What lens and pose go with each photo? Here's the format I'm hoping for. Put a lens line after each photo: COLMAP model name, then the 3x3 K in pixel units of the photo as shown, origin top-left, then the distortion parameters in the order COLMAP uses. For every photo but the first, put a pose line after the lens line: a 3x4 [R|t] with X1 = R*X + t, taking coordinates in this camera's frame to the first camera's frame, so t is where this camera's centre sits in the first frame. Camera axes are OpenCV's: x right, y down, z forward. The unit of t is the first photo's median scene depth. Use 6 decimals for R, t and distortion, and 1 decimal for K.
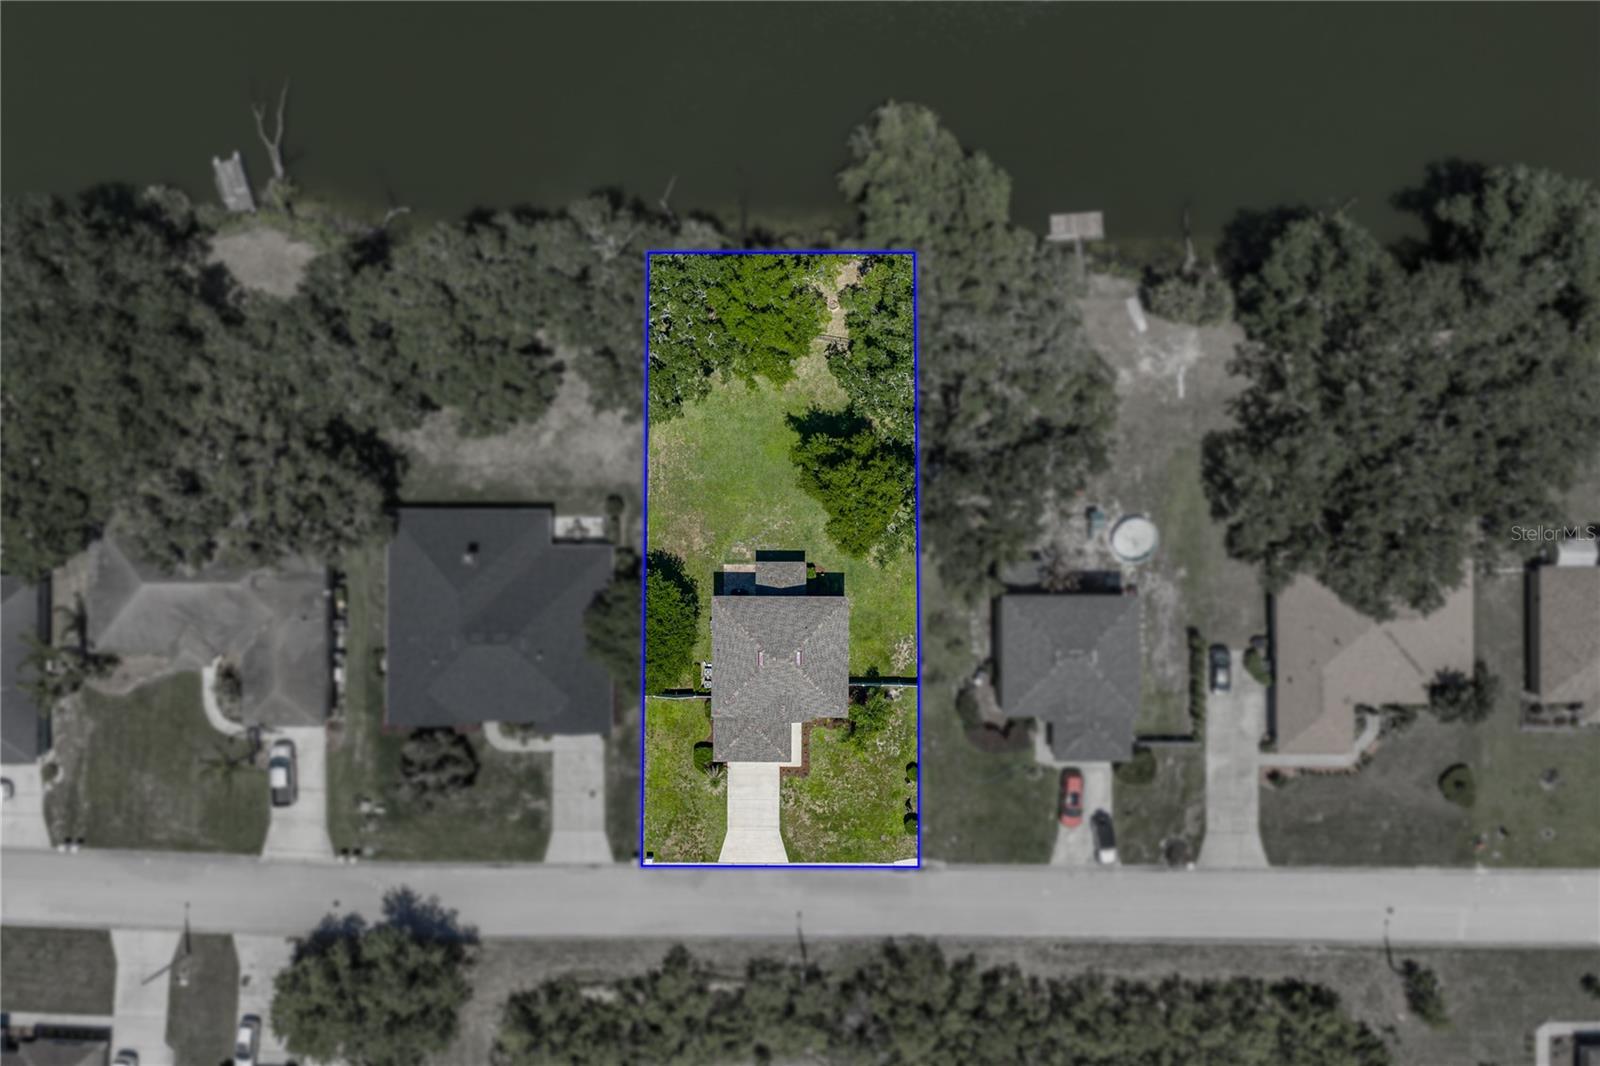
lens RADIAL K [[1337.9, 0, 795.4], [0, 1337.9, 531.9], [0, 0, 1]] dist [0.032718, 0.003193]
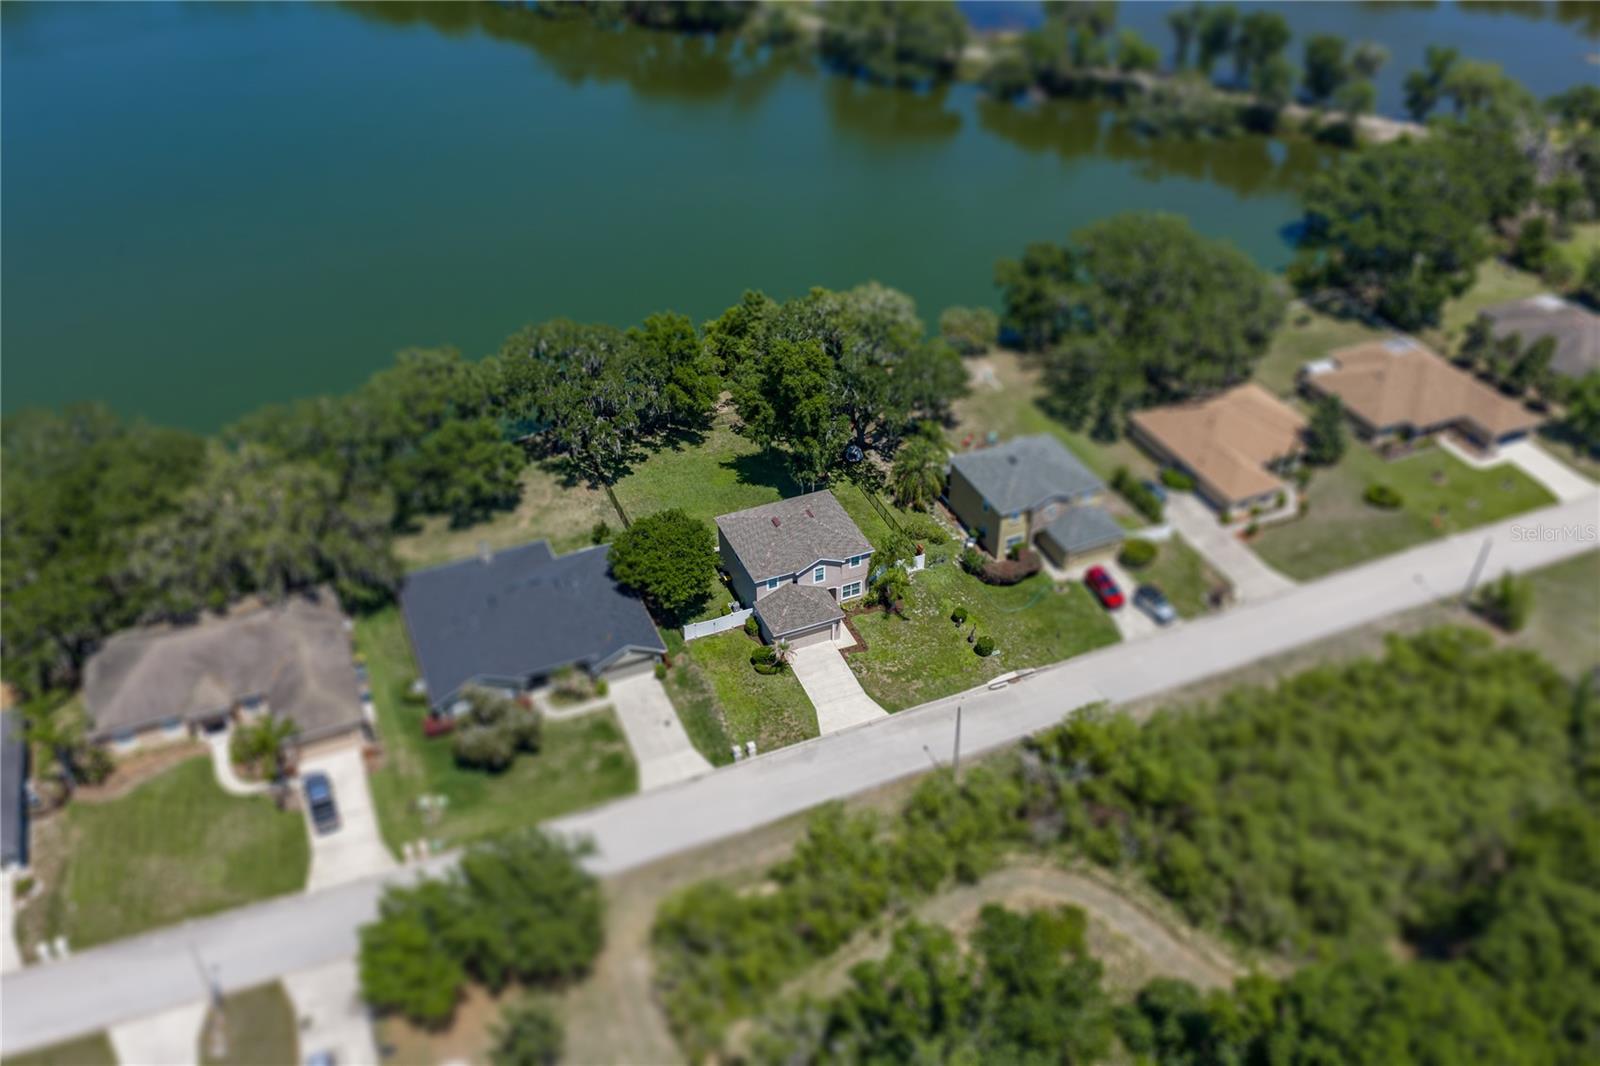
lens RADIAL K [[1337.9, 0, 795.4], [0, 1337.9, 531.9], [0, 0, 1]] dist [0.032718, 0.003193]
pose [[0.917702, -0.233828, 0.321165, -0.336903], [0.397256, 0.546643, -0.737136, 0.842030], [-0.003200, 0.804056, 0.594545, 0.342002]]
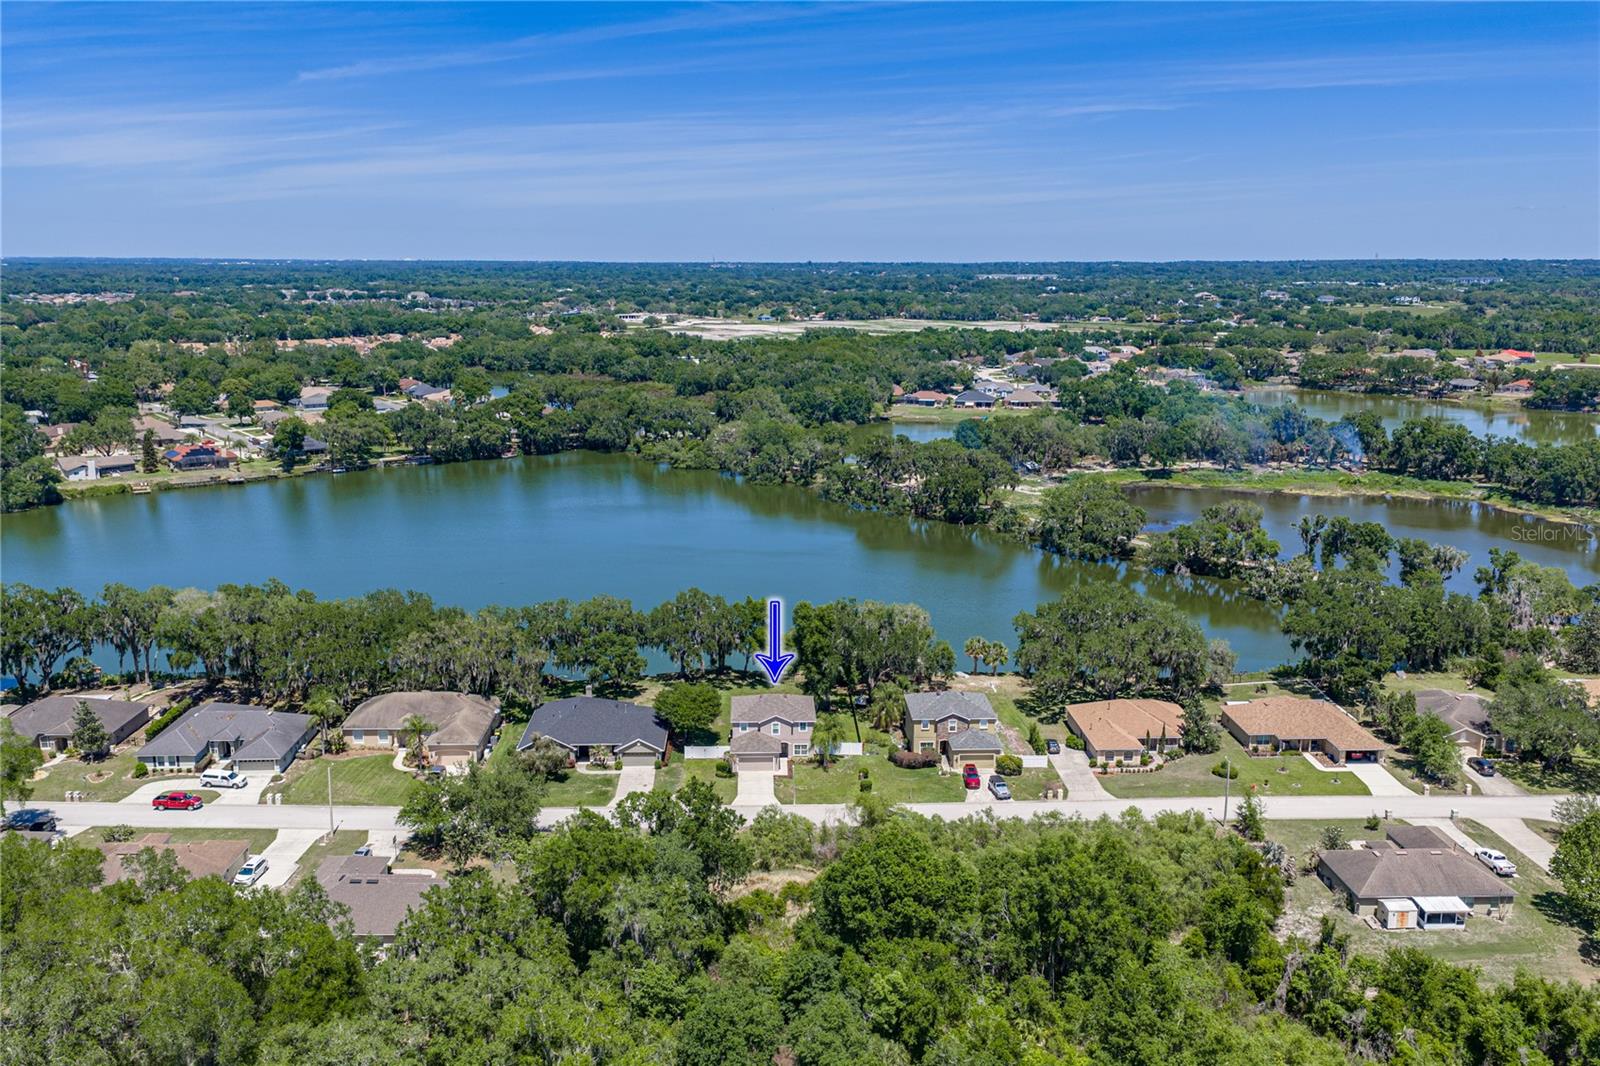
lens RADIAL K [[1327.1, 0, 802.1], [0, 1327.1, 542.4], [0, 0, 1]] dist [0.029658, -0.001404]
pose [[0.998825, 0.000178, 0.048456, -0.051186], [0.047339, 0.209838, -0.976589, 1.561712], [-0.010342, 0.977736, 0.209583, 0.436932]]
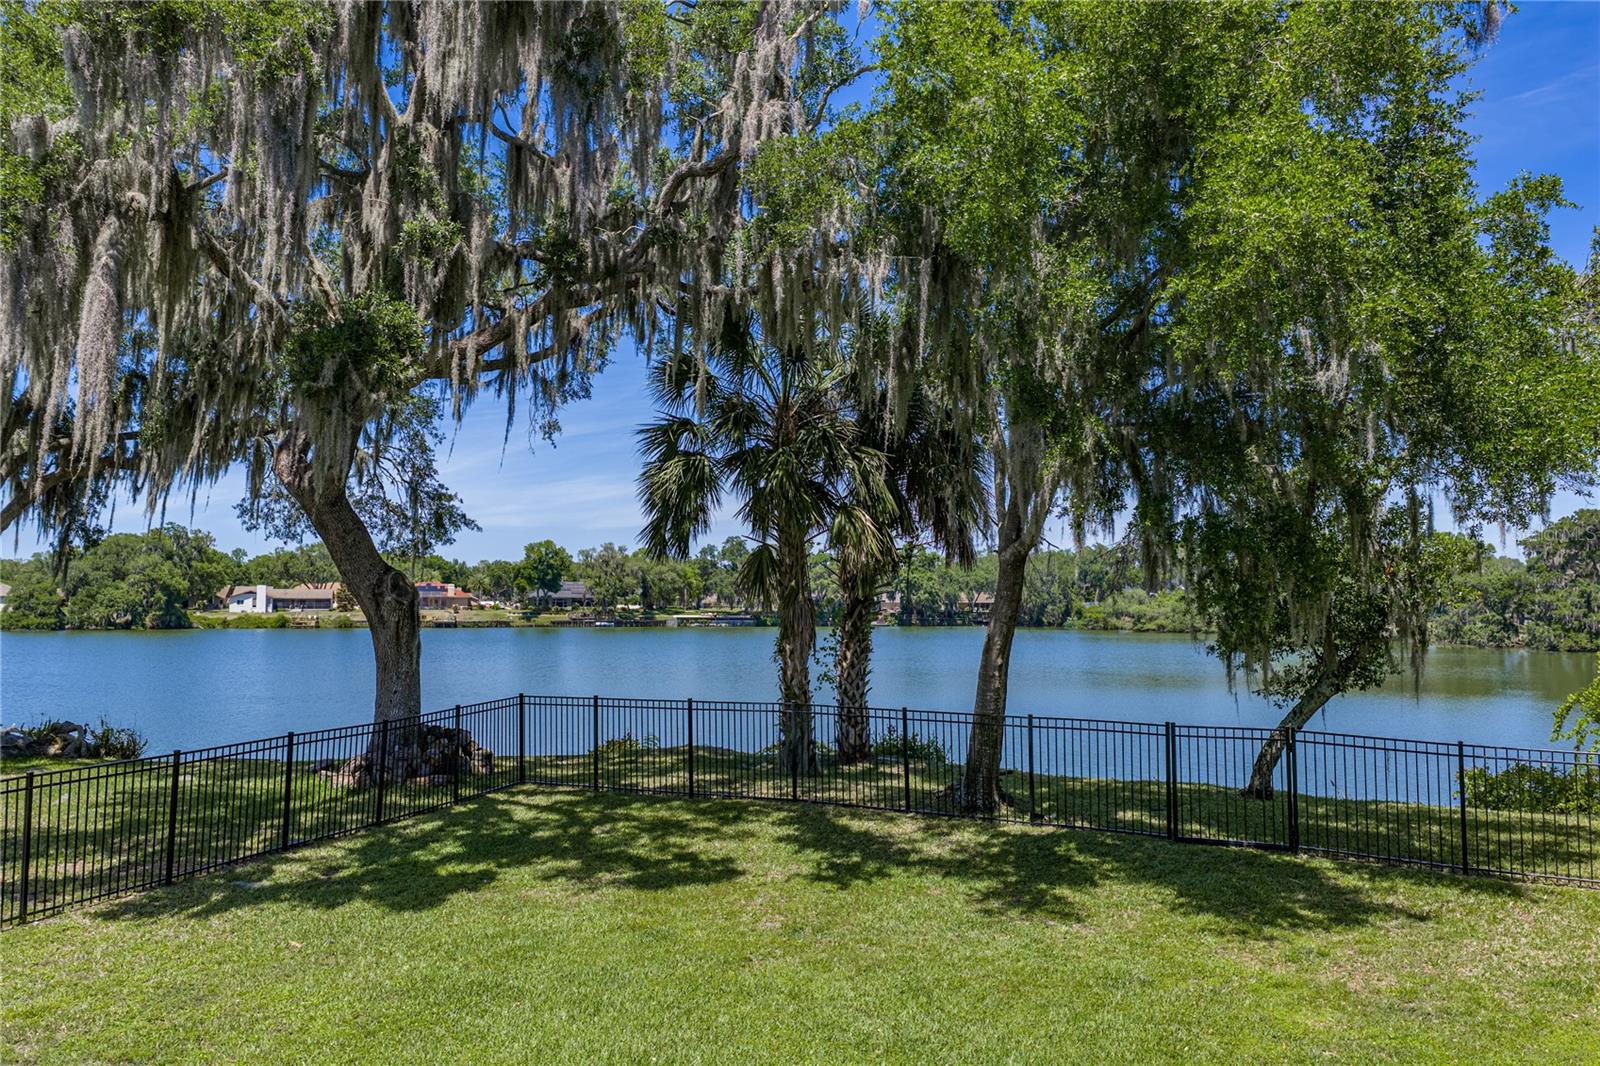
lens RADIAL K [[1321.4, 0, 798.9], [0, 1321.4, 539.1], [0, 0, 1]] dist [0.028924, -0.002220]
pose [[0.940148, -0.005086, -0.340729, -0.016649], [-0.340604, -0.044891, -0.939135, 0.031329], [-0.010519, 0.998979, -0.043936, 0.959675]]
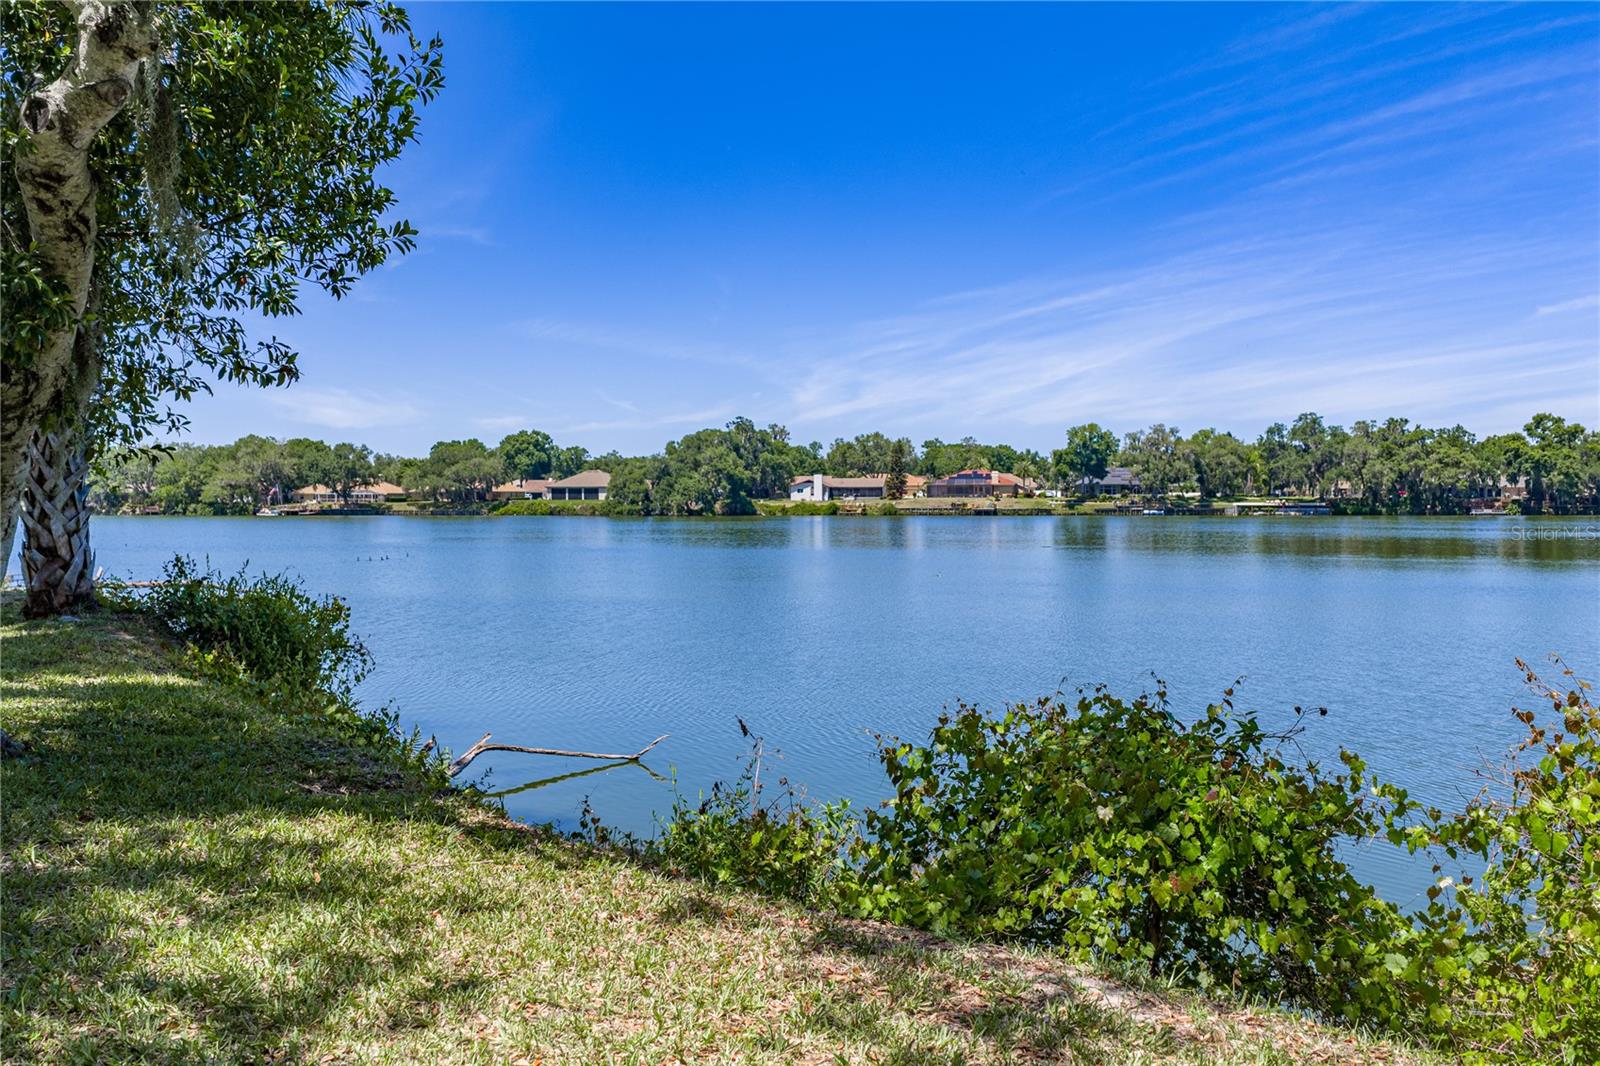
lens RADIAL K [[1321.4, 0, 798.9], [0, 1321.4, 539.1], [0, 0, 1]] dist [0.028924, -0.002220]
pose [[0.690436, 0.029381, -0.722797, 0.031630], [-0.723387, 0.023913, -0.690028, -0.131189], [-0.002989, 0.999282, 0.037764, 0.974218]]
